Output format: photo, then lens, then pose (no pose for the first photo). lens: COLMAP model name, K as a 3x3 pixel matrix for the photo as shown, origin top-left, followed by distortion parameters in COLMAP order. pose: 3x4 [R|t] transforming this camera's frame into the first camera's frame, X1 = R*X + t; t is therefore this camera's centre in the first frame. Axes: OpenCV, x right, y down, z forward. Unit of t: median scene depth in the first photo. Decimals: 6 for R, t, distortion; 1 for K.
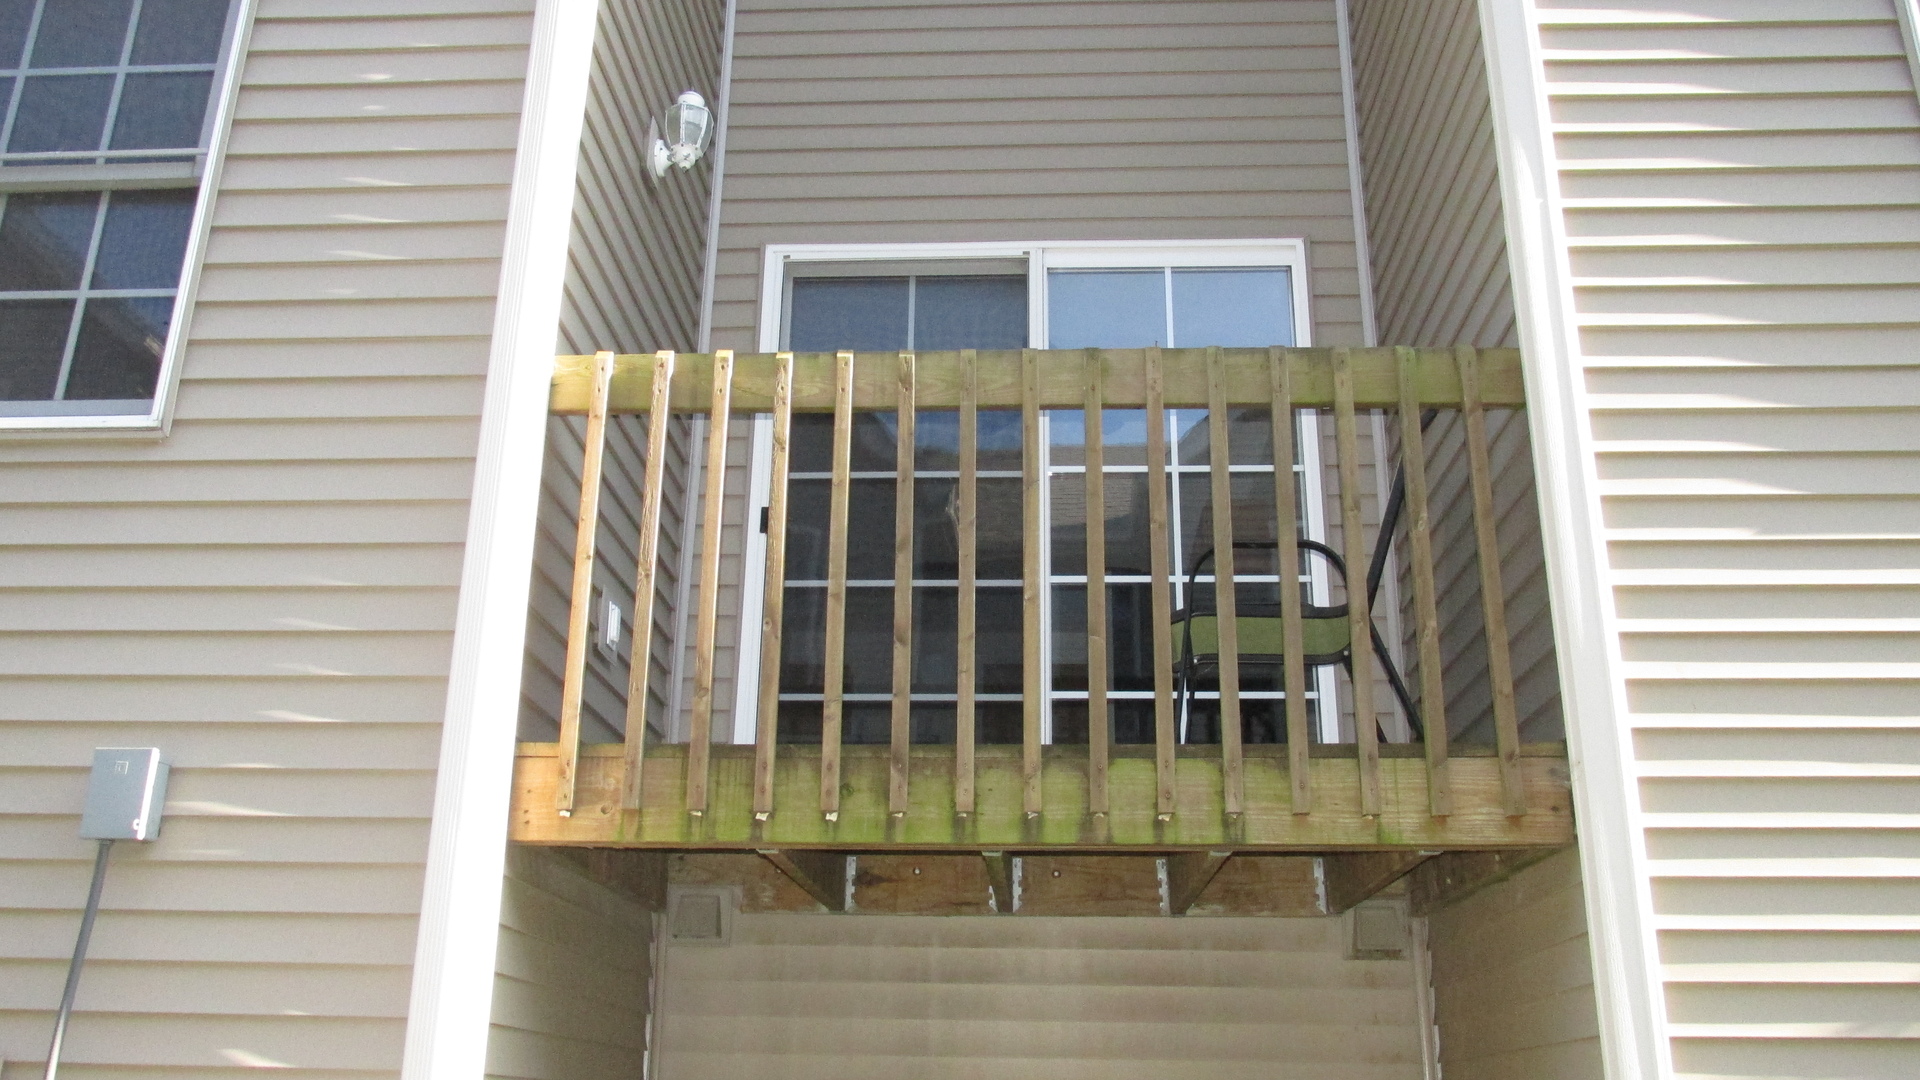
lens RADIAL K [[1590.3, 0, 960.0], [0, 1590.3, 540.0], [0, 0, 1]] dist [-0.040006, 0.015815]
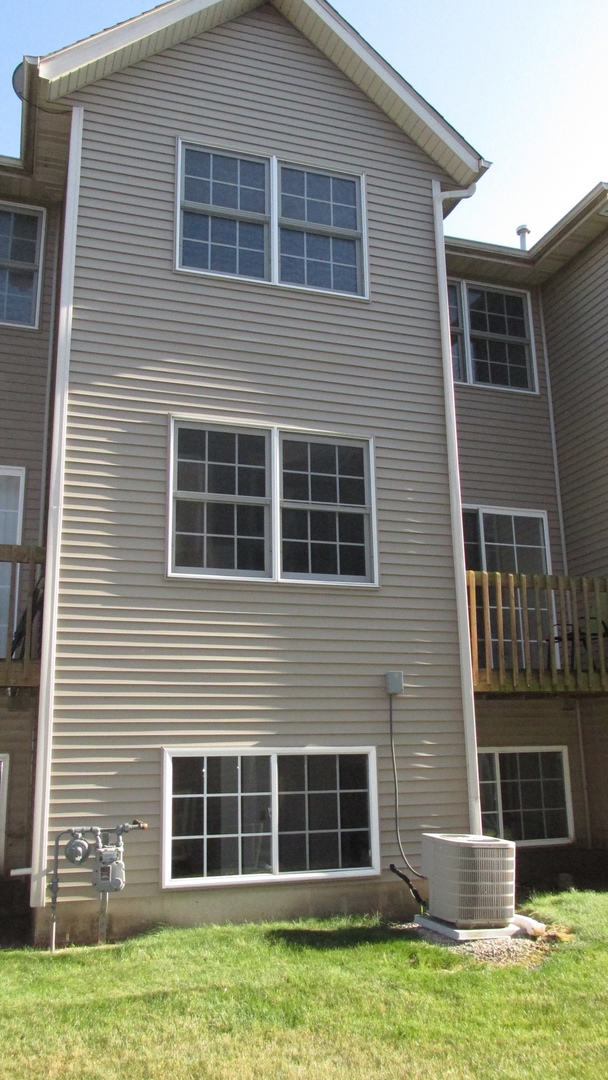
lens RADIAL K [[894.6, 0, 304.7], [0, 894.6, 532.6], [0, 0, 1]] dist [-0.040006, 0.015815]
pose [[0.927707, 0.061516, 0.368207, -1.208434], [-0.099371, 0.991437, 0.084729, -0.303040], [-0.359841, -0.115193, 0.925875, -0.784760]]
